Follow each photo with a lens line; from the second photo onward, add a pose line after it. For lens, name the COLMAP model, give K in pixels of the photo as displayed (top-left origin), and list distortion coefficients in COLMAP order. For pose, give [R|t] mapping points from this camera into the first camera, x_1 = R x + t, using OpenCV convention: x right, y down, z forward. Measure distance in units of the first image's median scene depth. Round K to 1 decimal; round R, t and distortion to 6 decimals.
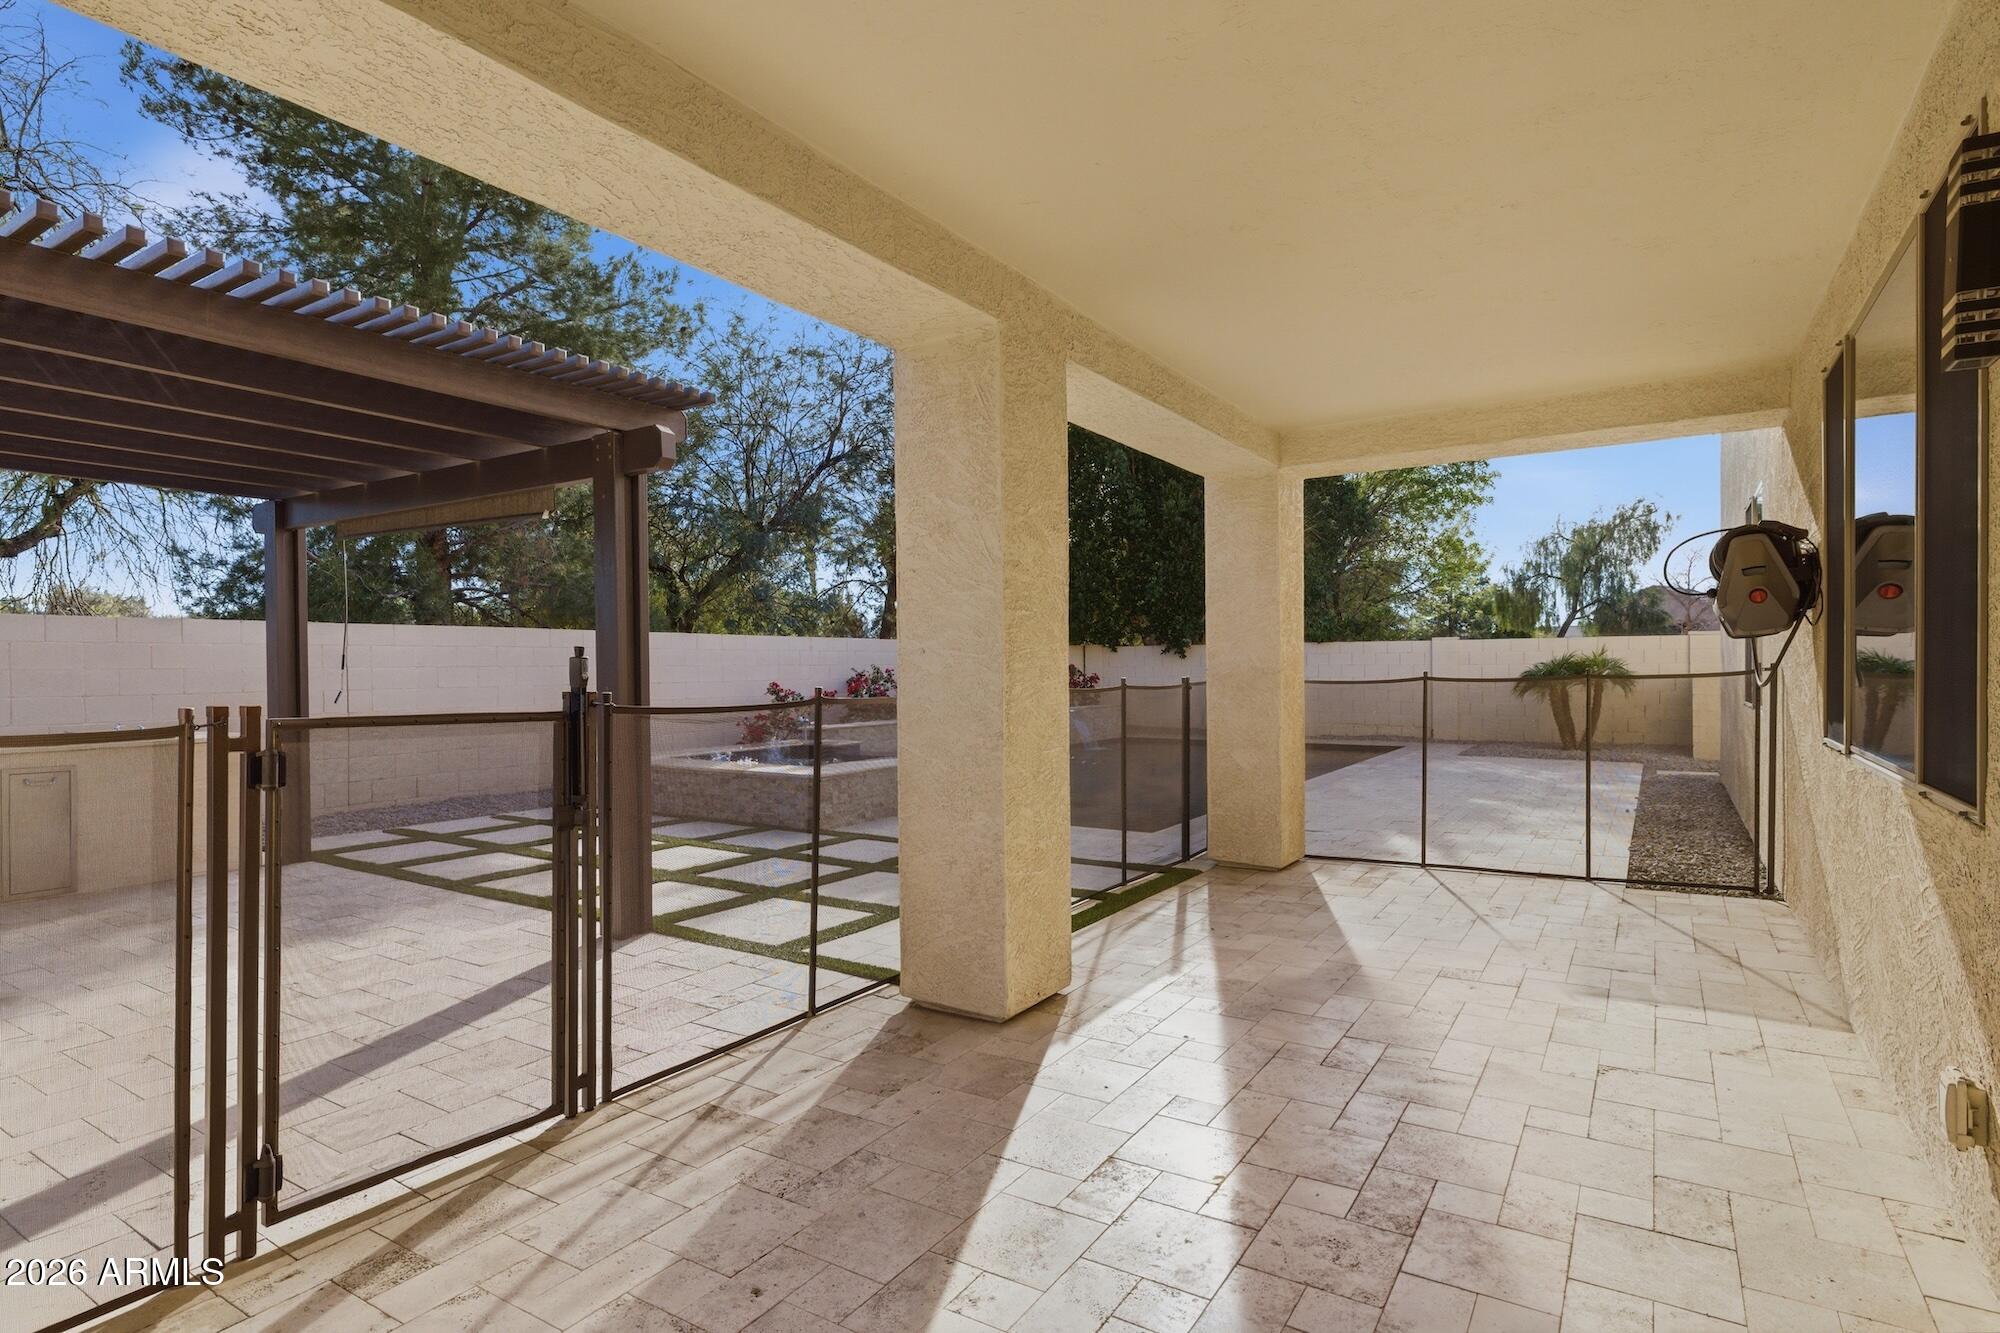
lens RADIAL K [[1022.4, 0, 982.8], [0, 1022.4, 671.8], [0, 0, 1]] dist [0.002858, 0.000305]
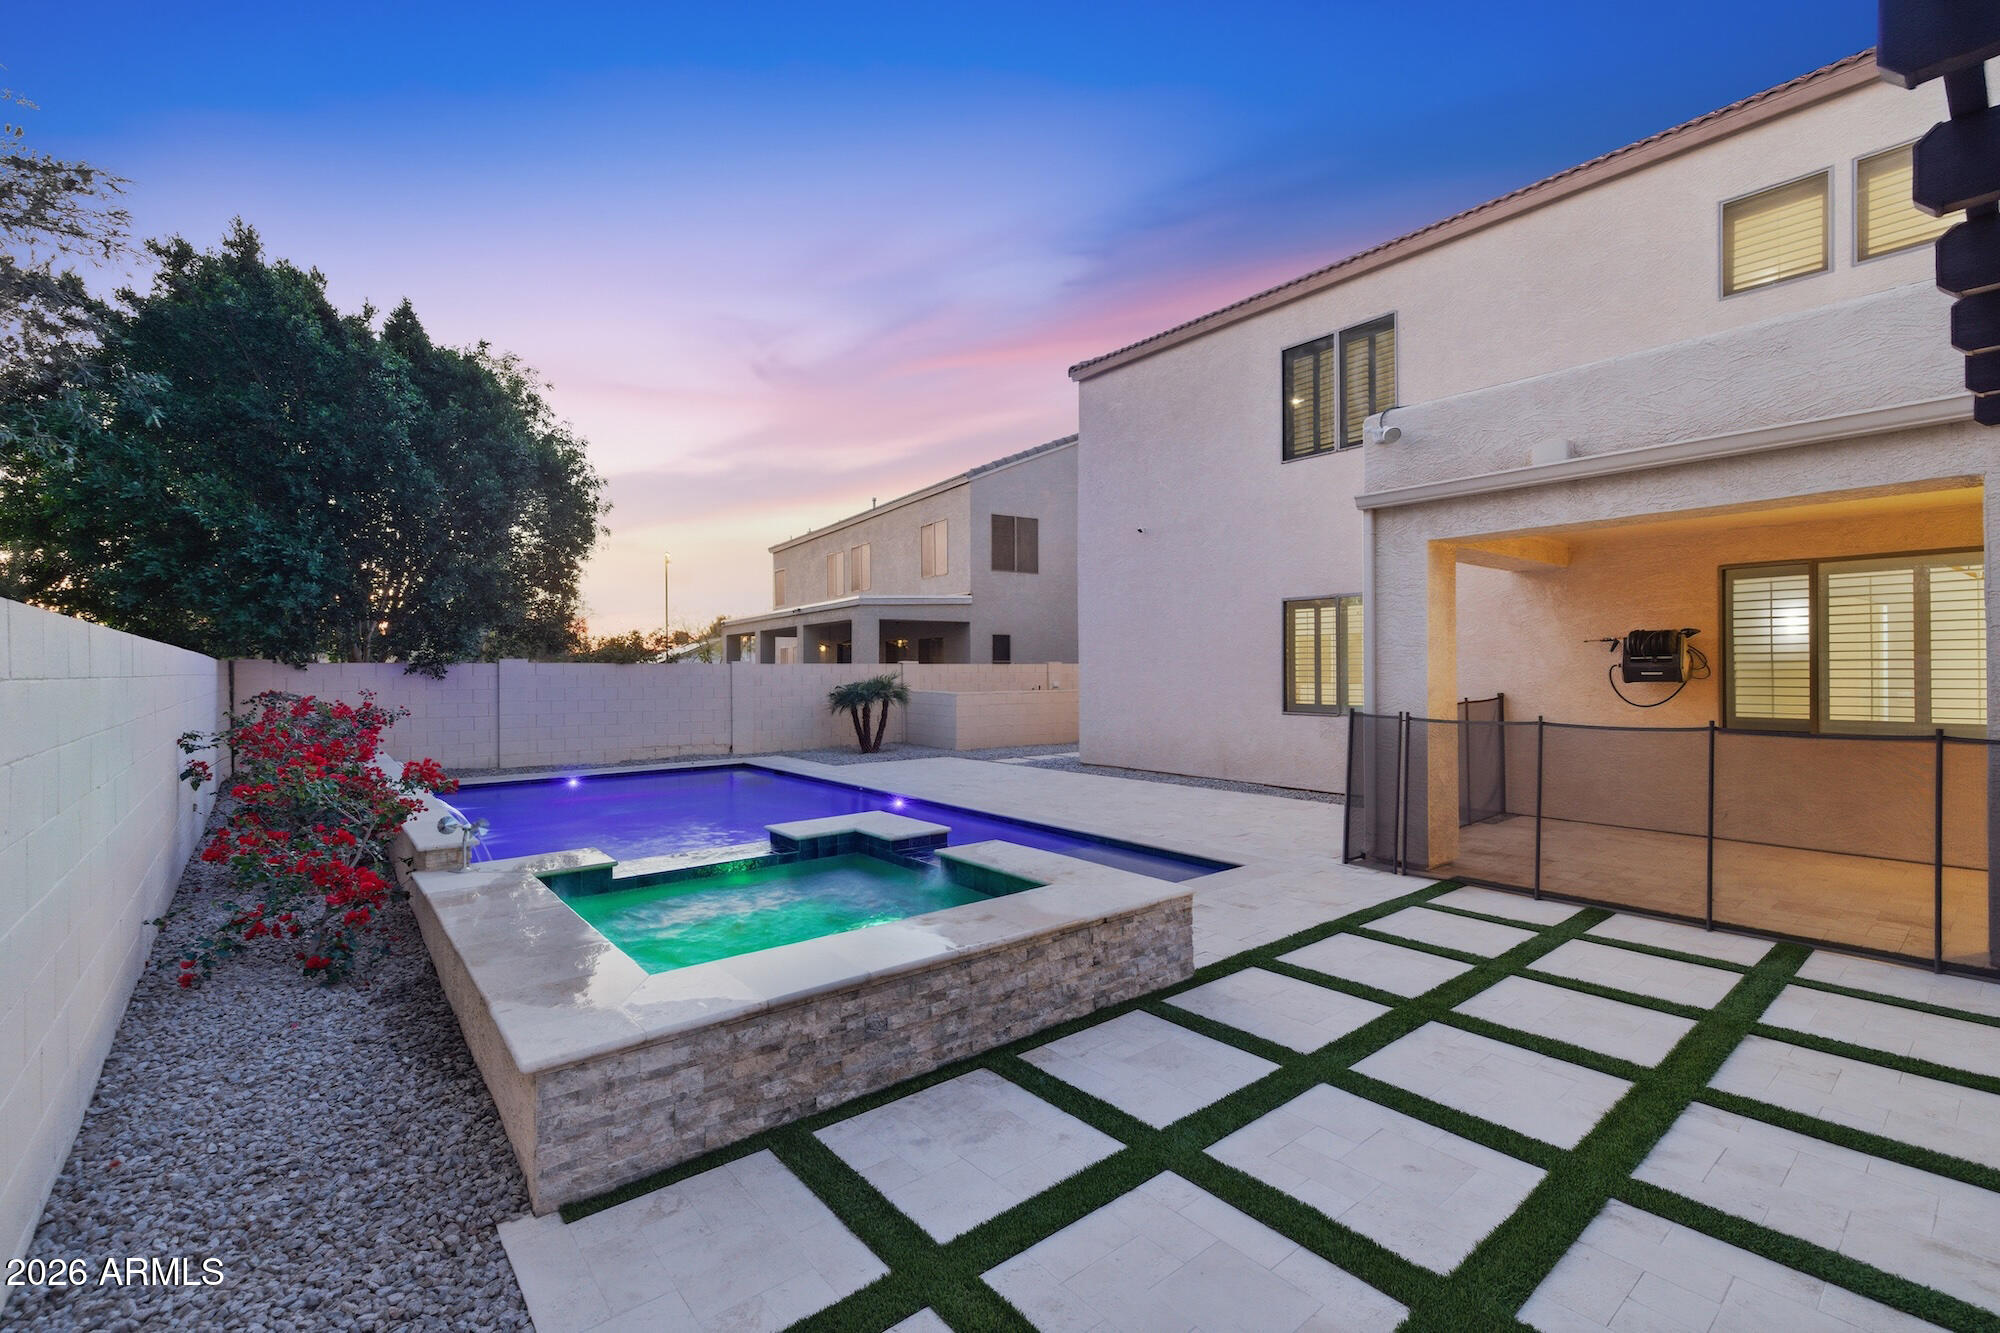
lens RADIAL K [[847.0, 0, 990.4], [0, 847.0, 674.9], [0, 0, 1]] dist [0.008714, 0.000117]
pose [[0.304923, 0.001262, 0.952376, -0.443976], [0.006908, 0.999970, -0.003537, -0.018731], [-0.952352, 0.007658, 0.304905, 0.607999]]
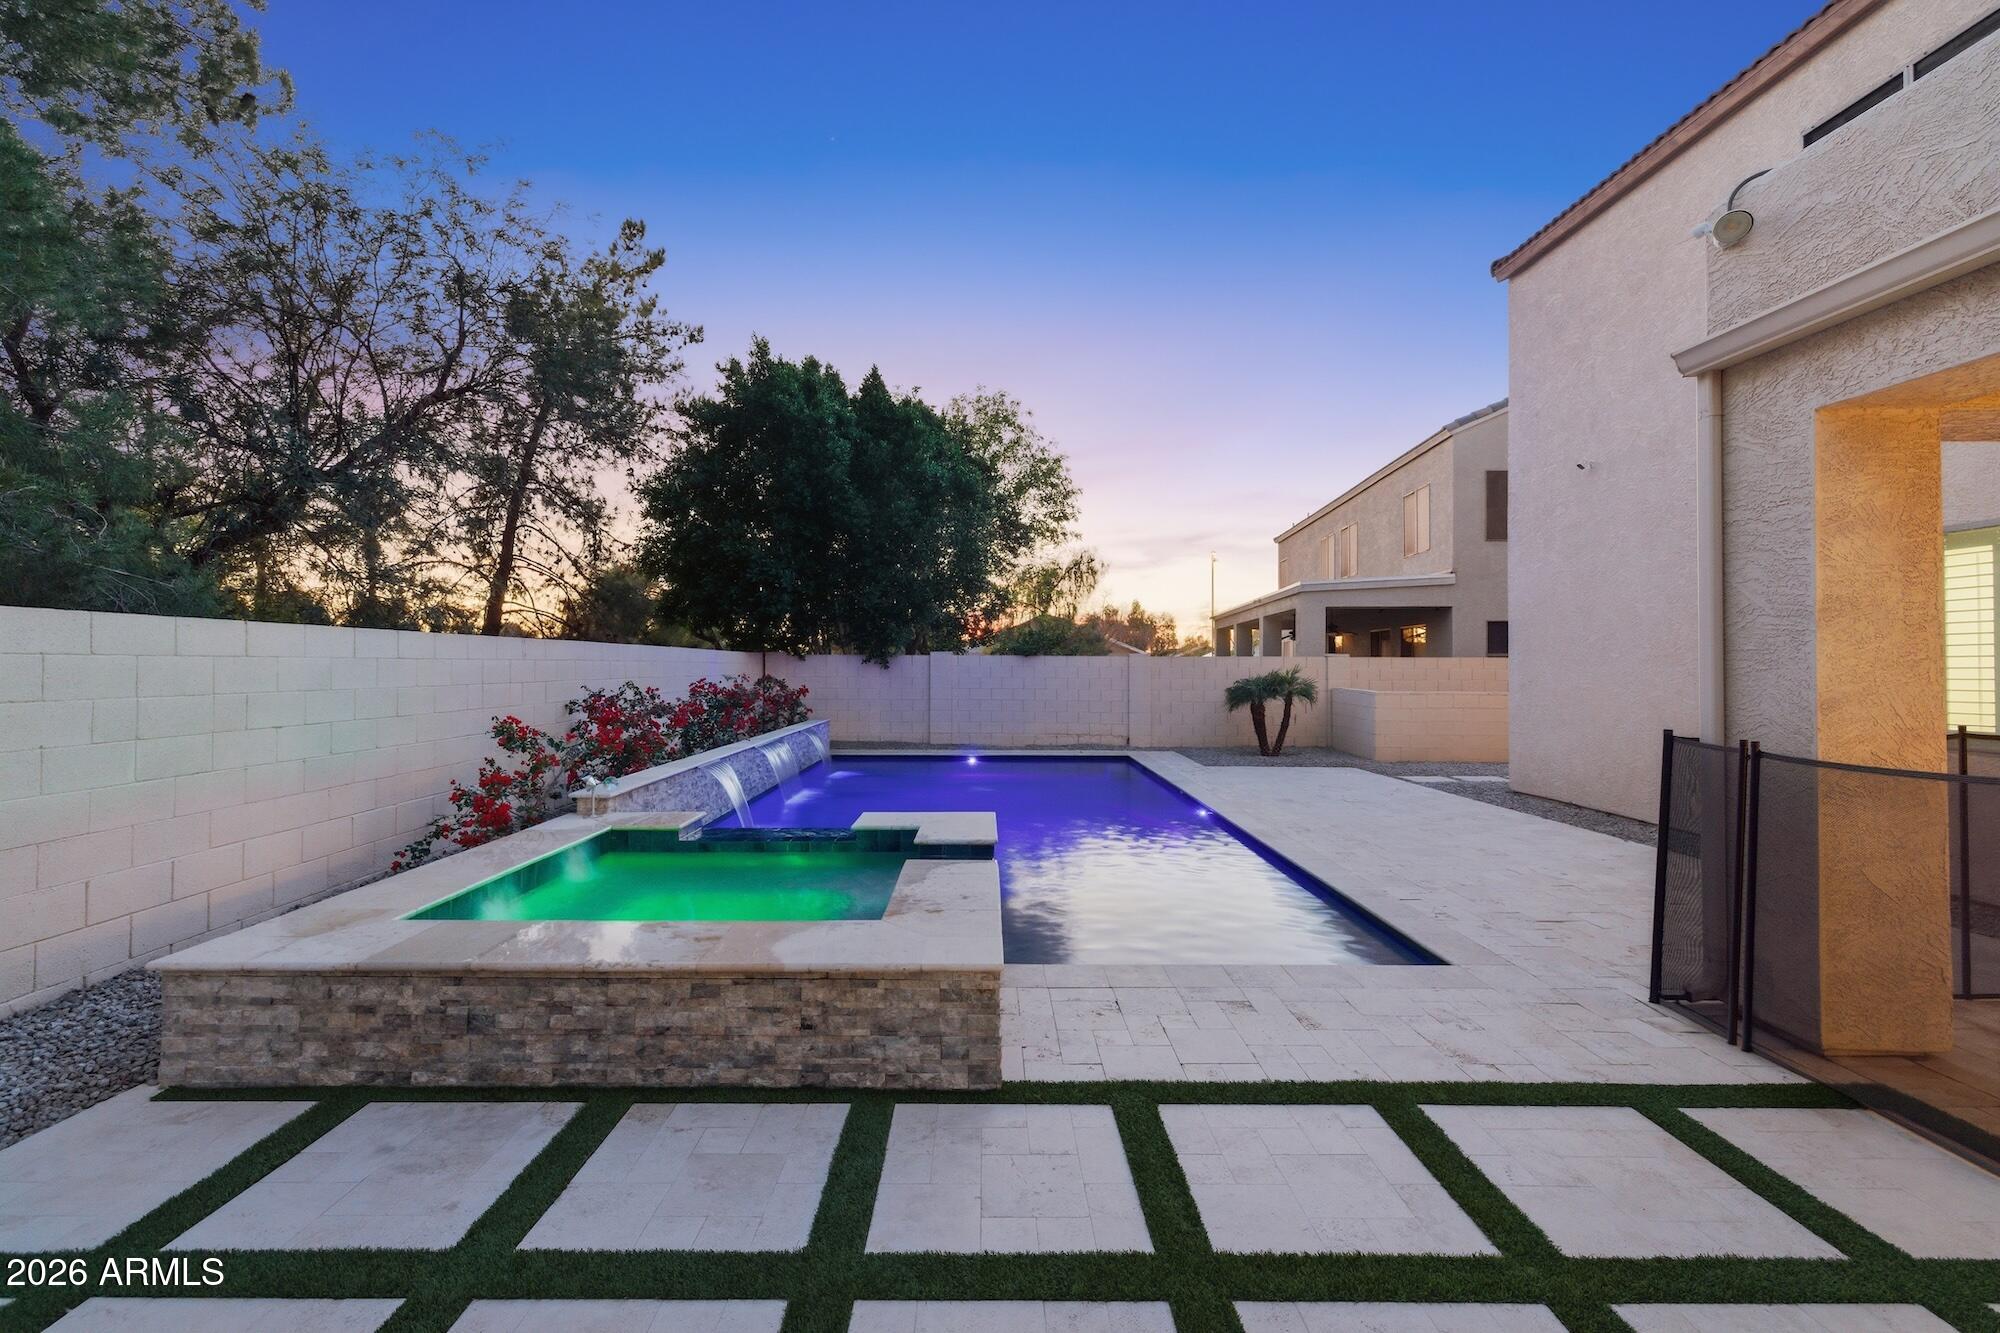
lens RADIAL K [[836.6, 0, 991.6], [0, 836.6, 658.8], [0, 0, 1]] dist [0.004639, 0.000134]
pose [[0.832840, 0.015262, 0.553303, -0.235453], [-0.007792, 0.999844, -0.015851, -0.016679], [-0.553458, 0.008890, 0.832829, 0.441614]]
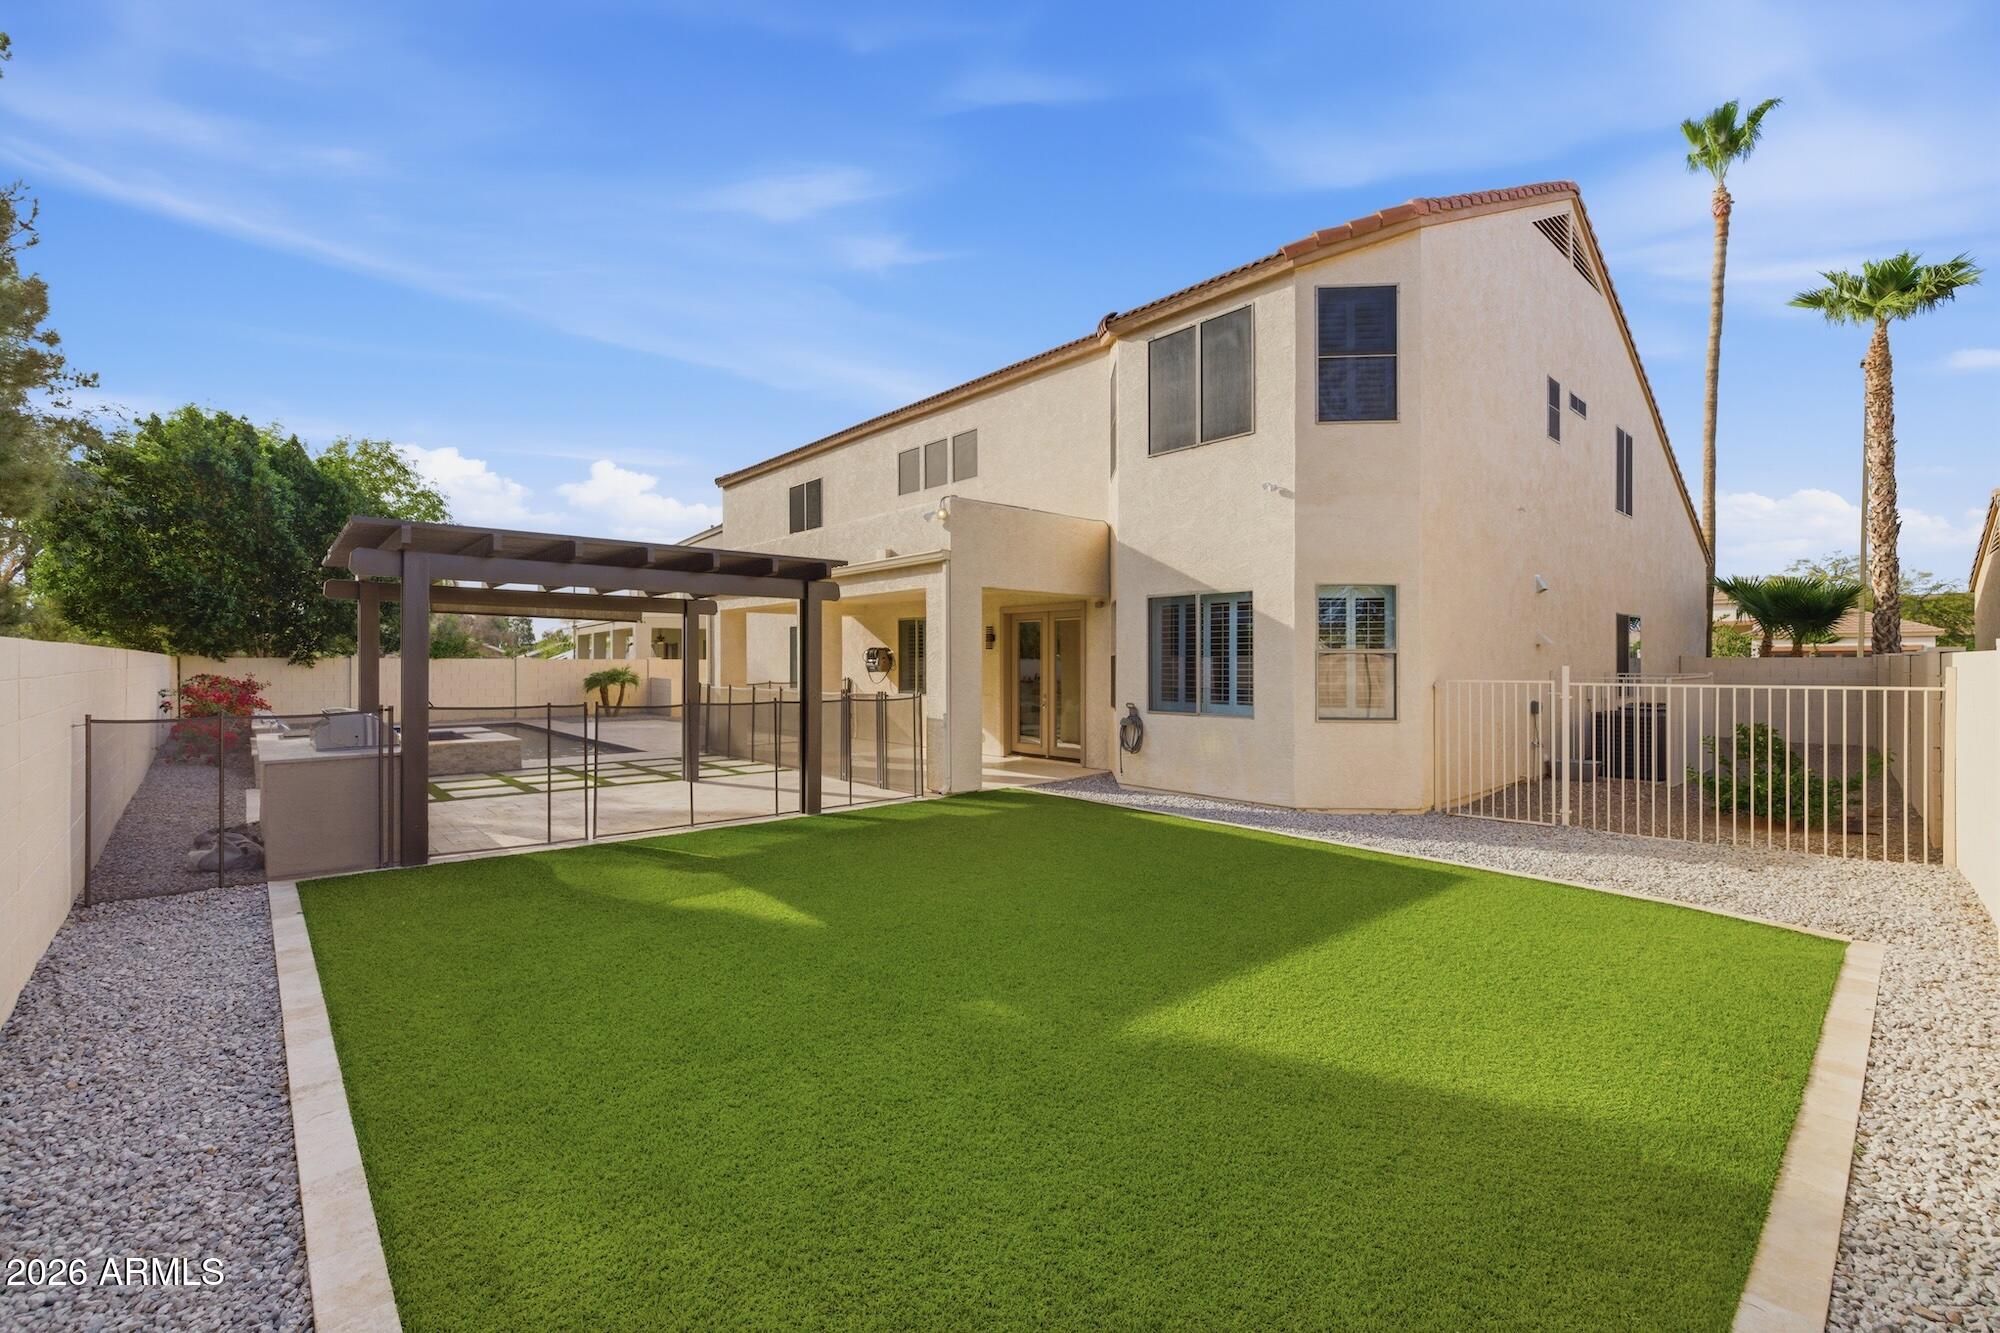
lens RADIAL K [[836.6, 0, 991.6], [0, 836.6, 658.8], [0, 0, 1]] dist [0.004639, 0.000134]
pose [[0.261118, 0.012832, 0.965222, -0.901540], [0.000616, 0.999909, -0.013460, -0.015835], [-0.965307, 0.004109, 0.261086, -0.147903]]
